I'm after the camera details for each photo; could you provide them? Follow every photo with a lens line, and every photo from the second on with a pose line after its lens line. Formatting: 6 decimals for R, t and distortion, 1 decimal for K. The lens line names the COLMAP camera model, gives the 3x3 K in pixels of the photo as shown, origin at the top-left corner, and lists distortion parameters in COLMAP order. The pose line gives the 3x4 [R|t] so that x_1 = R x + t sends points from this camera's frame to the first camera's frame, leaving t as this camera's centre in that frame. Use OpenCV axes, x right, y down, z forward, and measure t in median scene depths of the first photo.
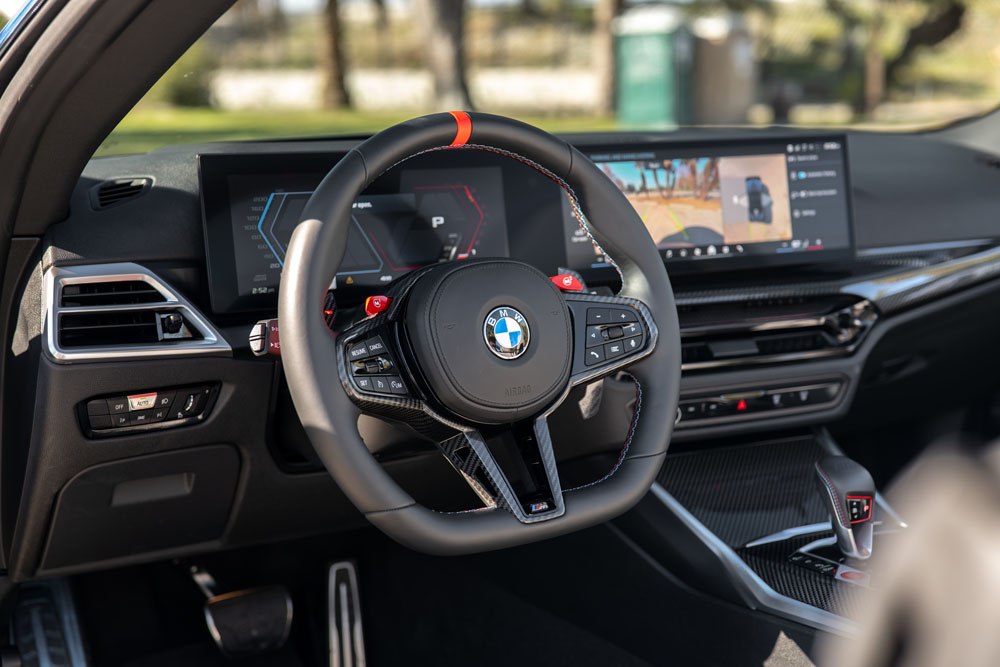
lens RADIAL K [[1402.0, 0, 500.0], [0, 1402.0, 333.5], [0, 0, 1]] dist [0.012694, 0.001201]
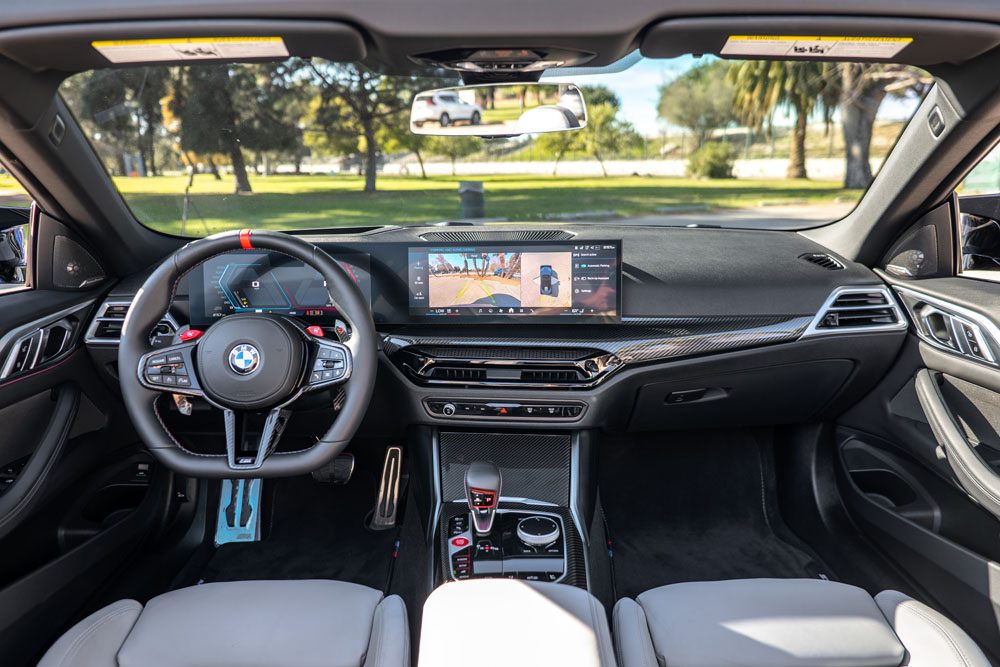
lens RADIAL K [[662.7, 0, 500.0], [0, 662.7, 333.5], [0, 0, 1]] dist [-0.019736, 0.002859]
pose [[0.856163, 0.120558, -0.502445, 0.527115], [-0.083160, 0.991873, 0.096288, -0.105997], [0.509971, -0.040655, 0.859231, 0.350157]]
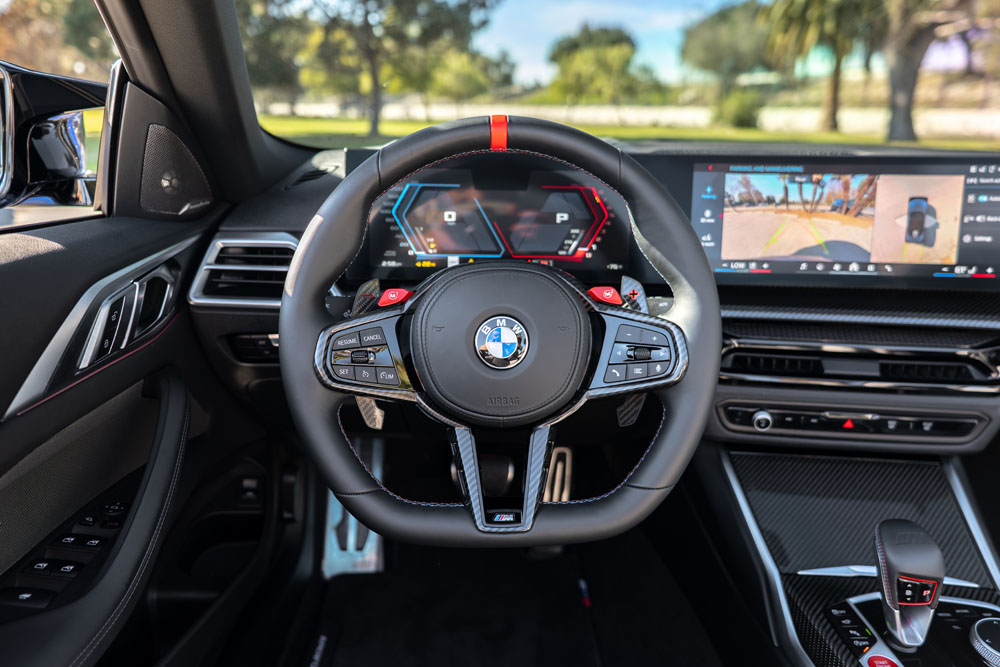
lens RADIAL K [[690.6, 0, 500.0], [0, 690.6, 333.5], [0, 0, 1]] dist [-0.014982, 0.002370]
pose [[0.851412, 0.170889, -0.495878, 0.190153], [-0.104237, 0.981705, 0.159341, -0.065502], [0.514035, -0.083976, 0.853648, 0.443430]]
